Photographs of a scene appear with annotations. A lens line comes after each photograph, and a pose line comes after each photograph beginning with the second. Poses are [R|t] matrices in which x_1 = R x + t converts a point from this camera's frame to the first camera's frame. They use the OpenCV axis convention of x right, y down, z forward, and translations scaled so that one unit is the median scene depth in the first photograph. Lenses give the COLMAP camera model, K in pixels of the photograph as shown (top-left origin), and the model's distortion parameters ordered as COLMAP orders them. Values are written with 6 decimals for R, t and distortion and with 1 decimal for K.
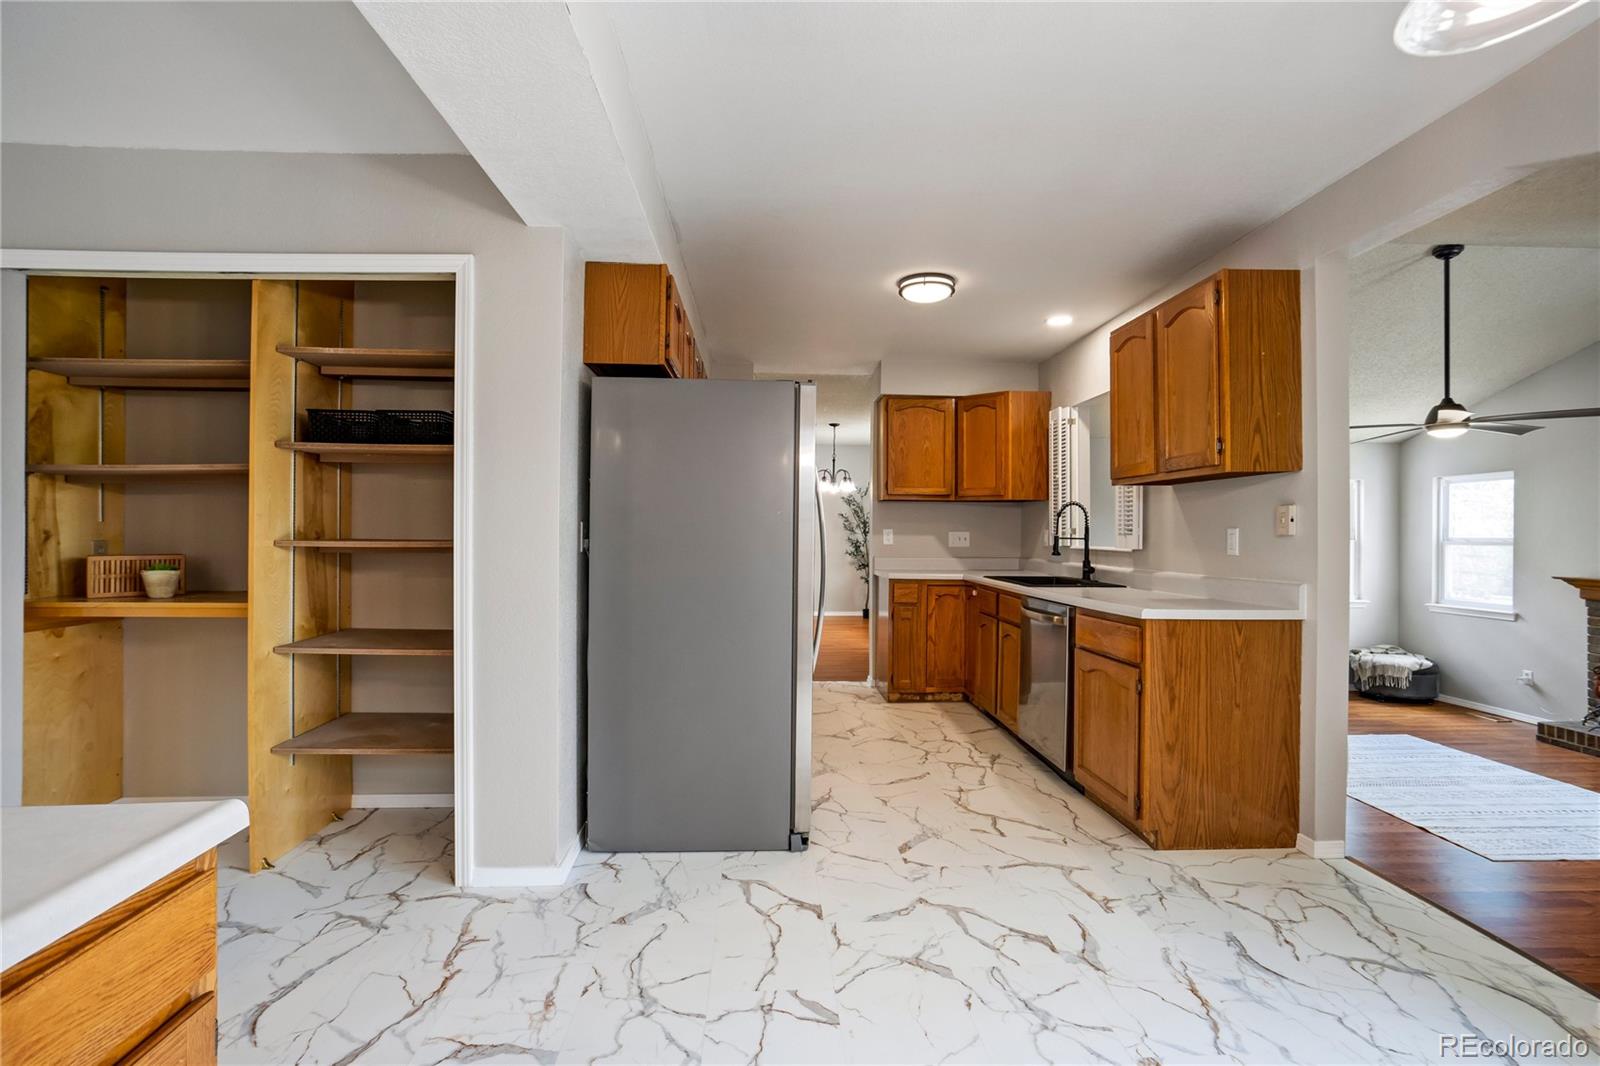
lens RADIAL K [[744.5, 0, 793.5], [0, 744.5, 537.0], [0, 0, 1]] dist [-0.025904, 0.008472]
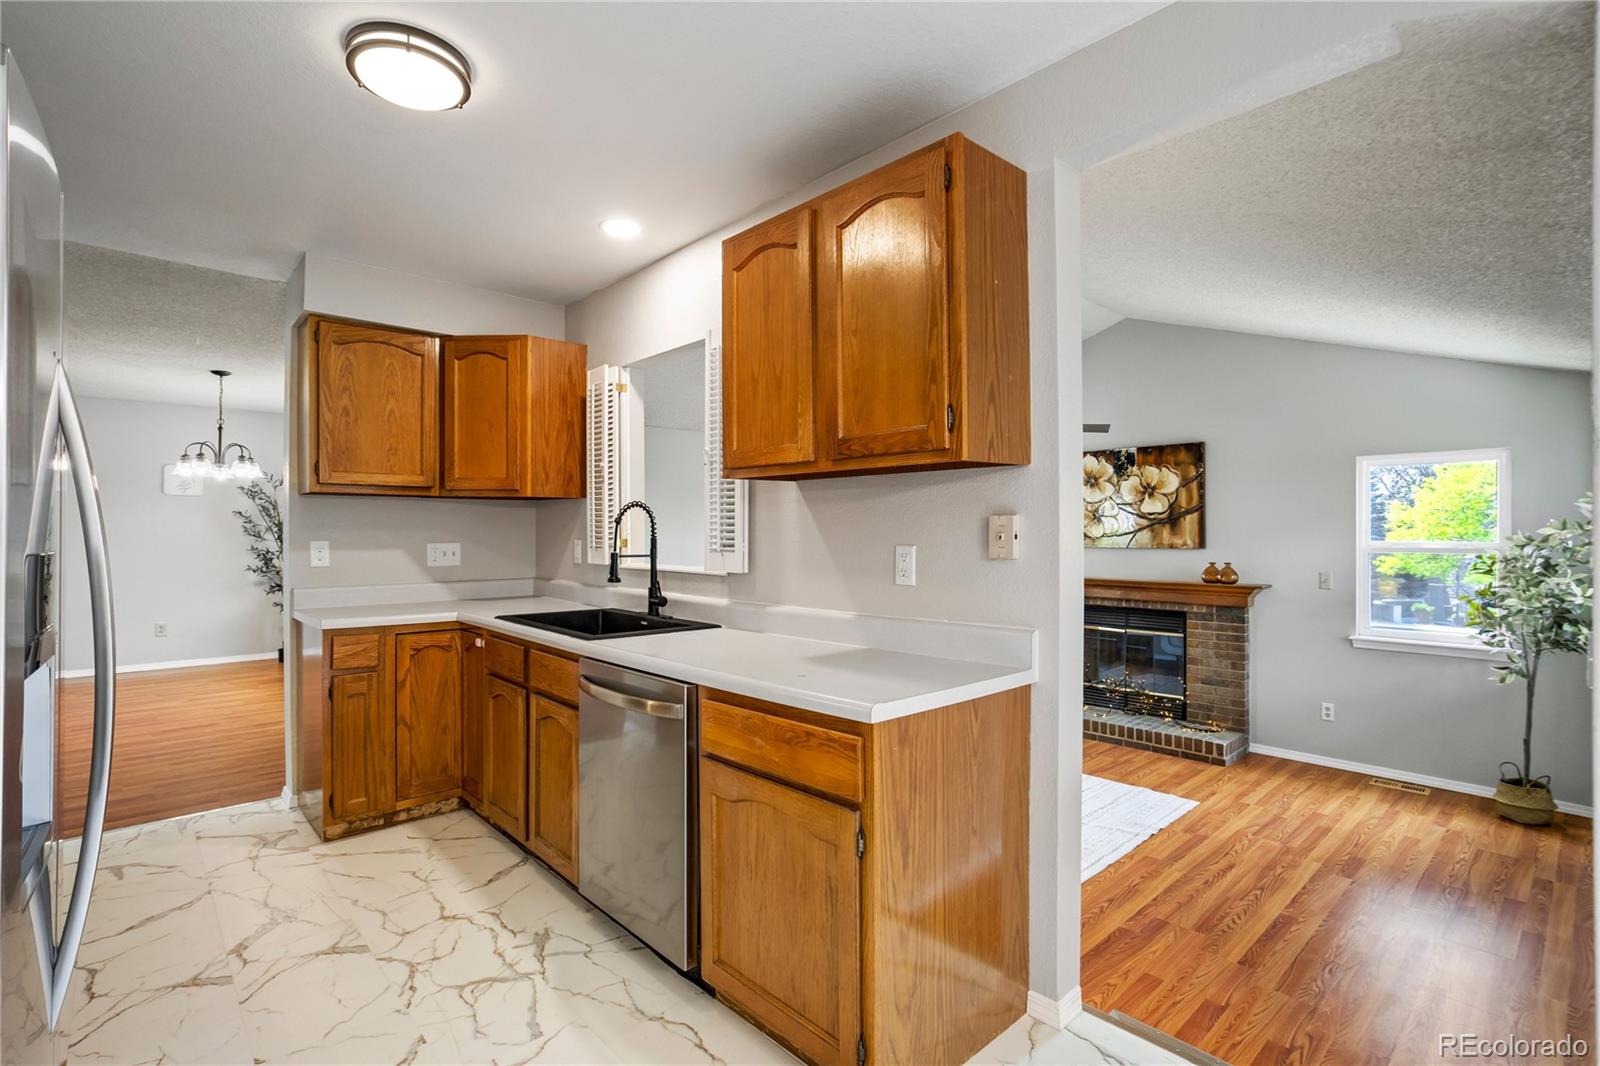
lens RADIAL K [[744.5, 0, 794.4], [0, 744.5, 531.5], [0, 0, 1]] dist [-0.025904, 0.008472]
pose [[0.765078, -0.005884, 0.643911, 0.038529], [0.008936, 0.999959, -0.001480, -0.014652], [-0.643876, 0.006886, 0.765099, 0.310222]]
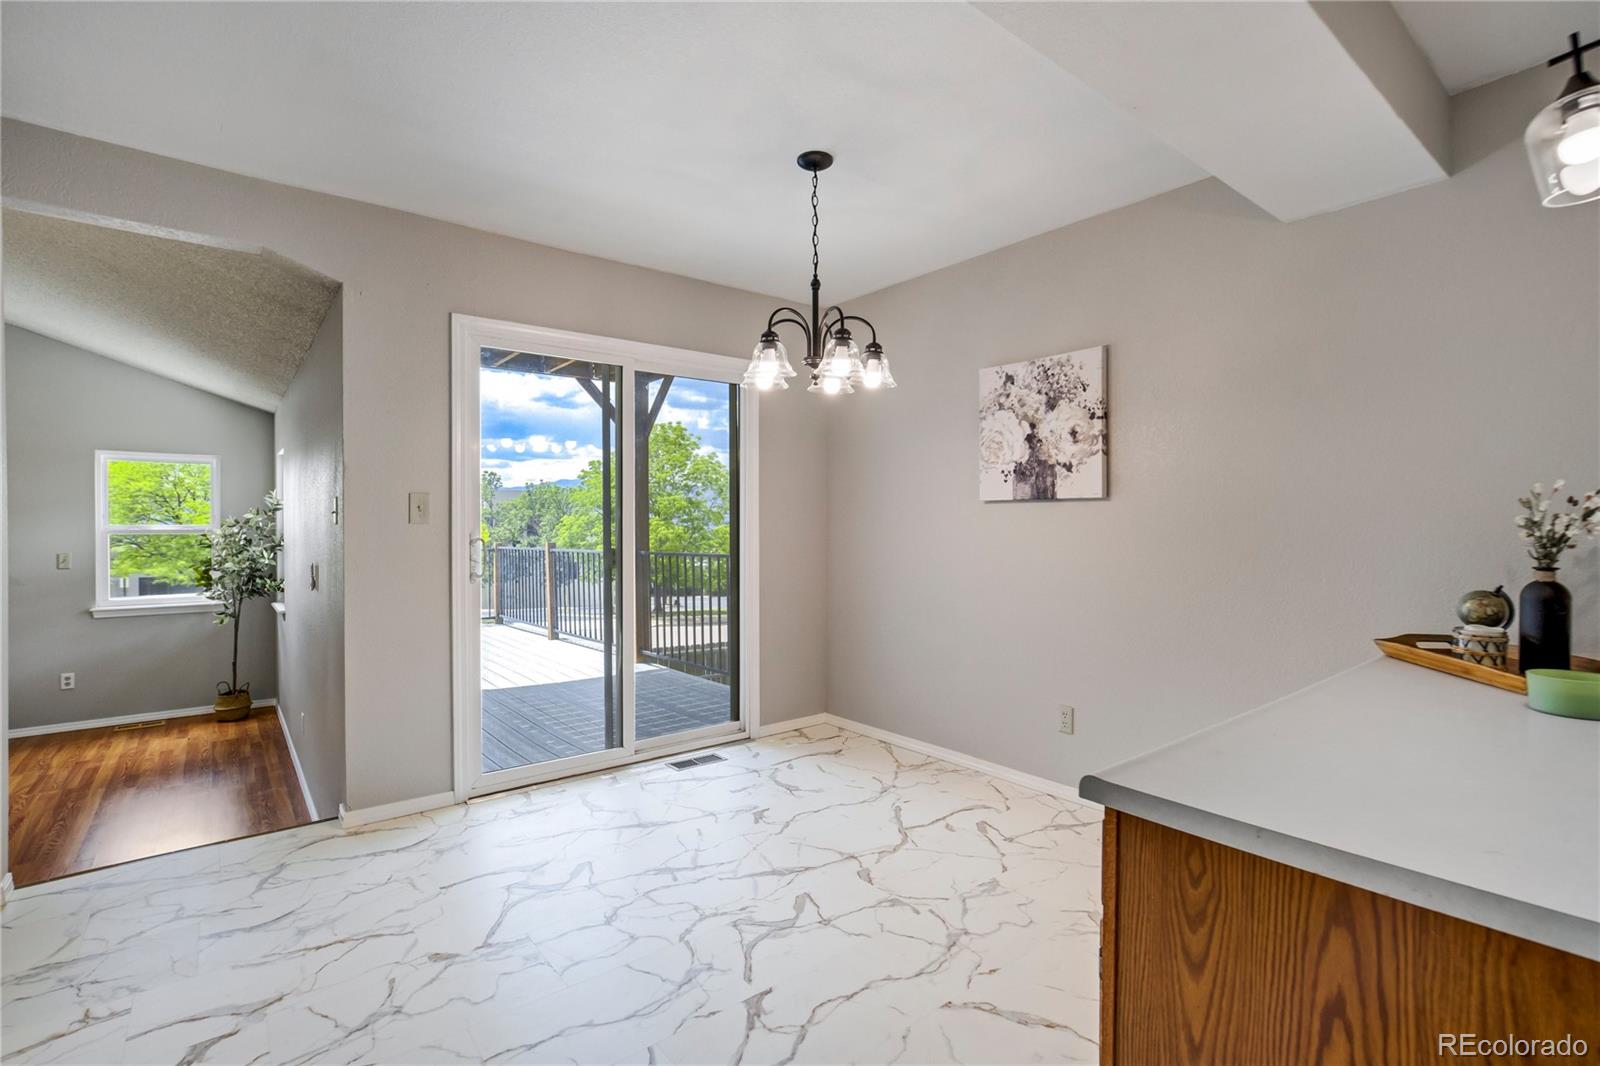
lens RADIAL K [[744.5, 0, 798.3], [0, 744.5, 528.4], [0, 0, 1]] dist [-0.025904, 0.008472]
pose [[-0.592353, -0.009265, 0.805625, -0.259953], [0.003348, 0.999897, 0.013961, -0.004012], [-0.805672, 0.010967, -0.592261, 0.371658]]
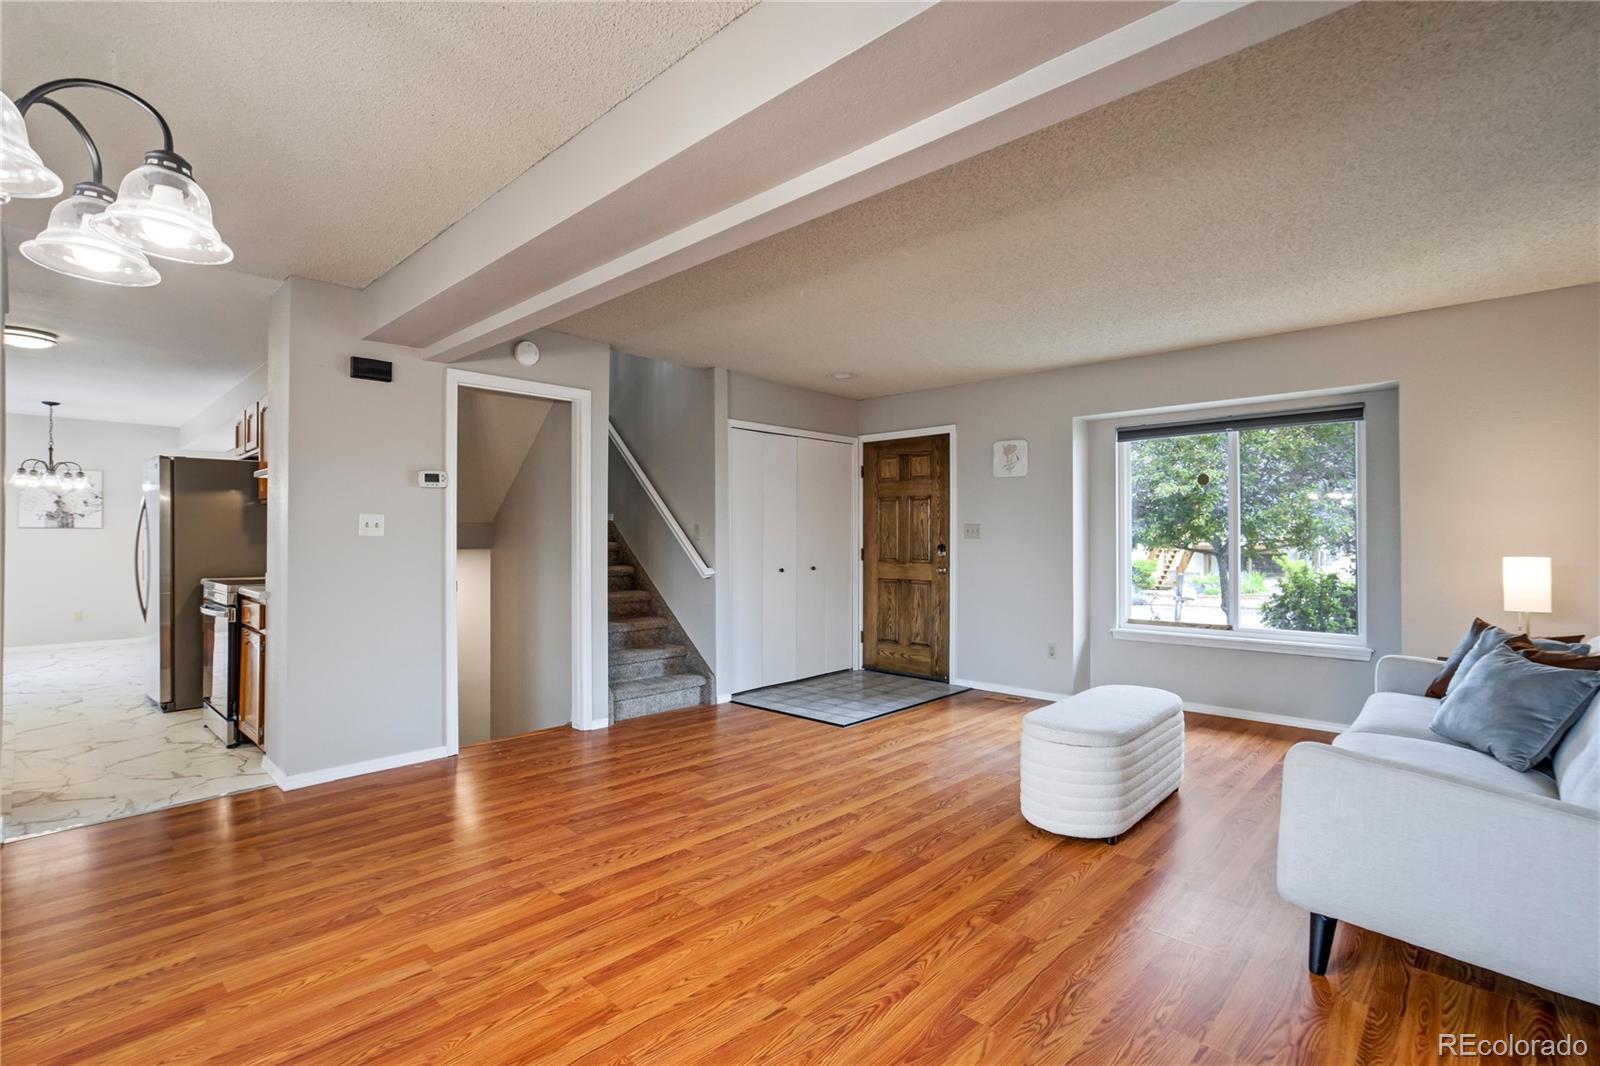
lens RADIAL K [[744.5, 0, 802.3], [0, 744.5, 537.0], [0, 0, 1]] dist [-0.025904, 0.008472]
pose [[-0.717183, -0.006411, -0.696855, 0.064820], [-0.009458, 0.999955, 0.000535, -0.014374], [0.696821, 0.006974, -0.717212, 1.885987]]
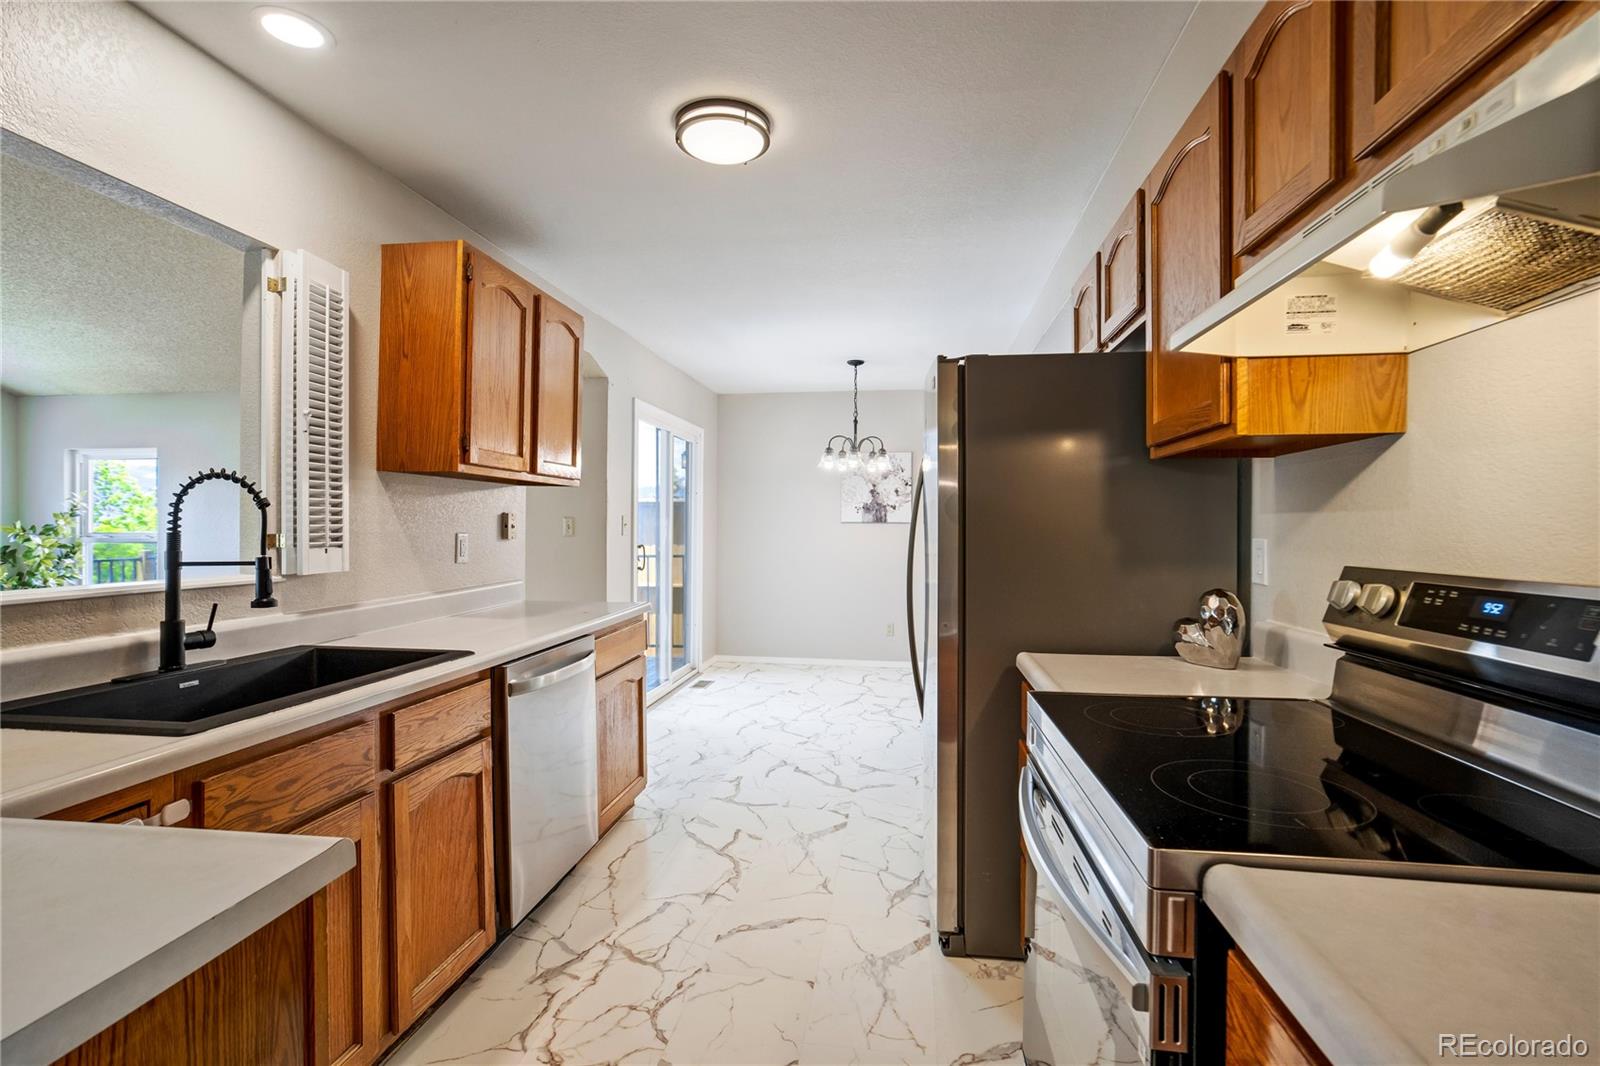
lens RADIAL K [[744.5, 0, 807.2], [0, 744.5, 531.6], [0, 0, 1]] dist [-0.025904, 0.008472]
pose [[-0.984127, -0.008463, 0.177263, 0.002659], [-0.006346, 0.999902, 0.012502, -0.017413], [-0.177351, 0.011179, -0.984084, 1.074249]]
